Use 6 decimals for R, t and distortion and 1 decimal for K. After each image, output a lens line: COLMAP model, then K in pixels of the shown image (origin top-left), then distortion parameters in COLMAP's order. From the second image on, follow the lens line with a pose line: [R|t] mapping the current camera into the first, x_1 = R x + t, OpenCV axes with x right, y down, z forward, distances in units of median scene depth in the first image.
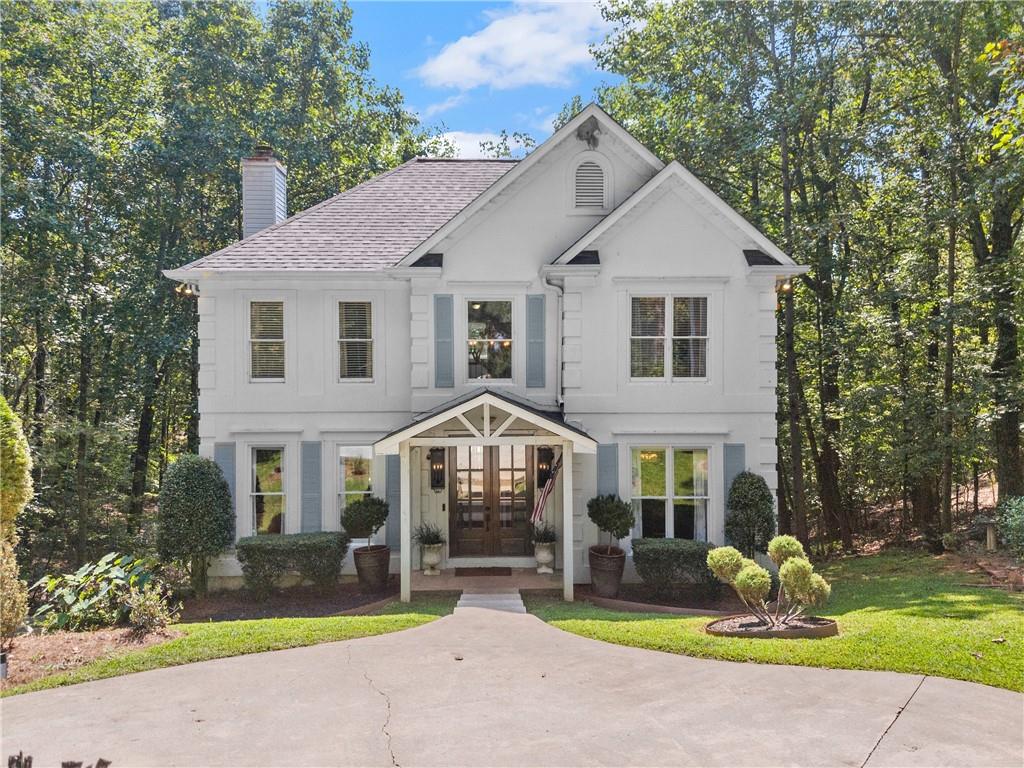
lens RADIAL K [[768.2, 0, 512.0], [0, 768.2, 384.0], [0, 0, 1]] dist [0.036740, -0.000002]
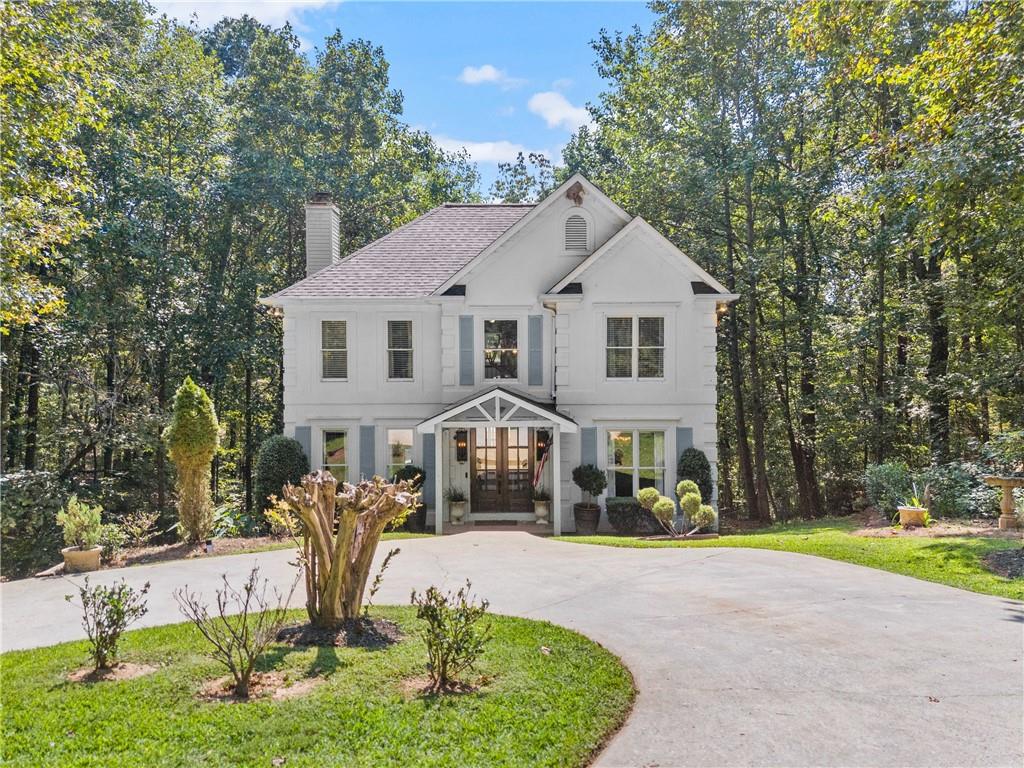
lens RADIAL K [[768.2, 0, 512.0], [0, 768.2, 384.0], [0, 0, 1]] dist [0.036740, -0.000002]
pose [[0.999601, -0.000377, -0.028256, 0.028002], [0.000373, 1.000000, -0.000124, 0.002563], [0.028256, 0.000114, 0.999601, -0.330424]]
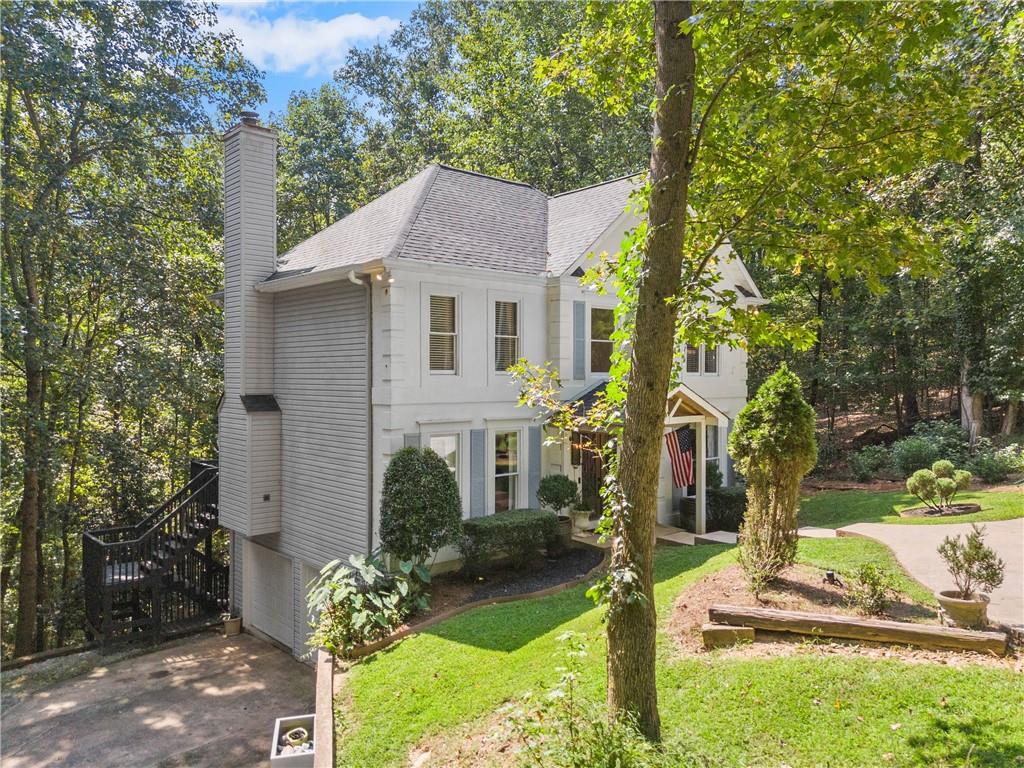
lens RADIAL K [[768.2, 0, 512.0], [0, 768.2, 384.0], [0, 0, 1]] dist [0.036740, -0.000002]
pose [[0.761815, -0.001227, 0.647793, -0.942176], [-0.000592, 0.999996, 0.002589, 0.008718], [-0.647794, -0.002356, 0.761812, 0.159900]]
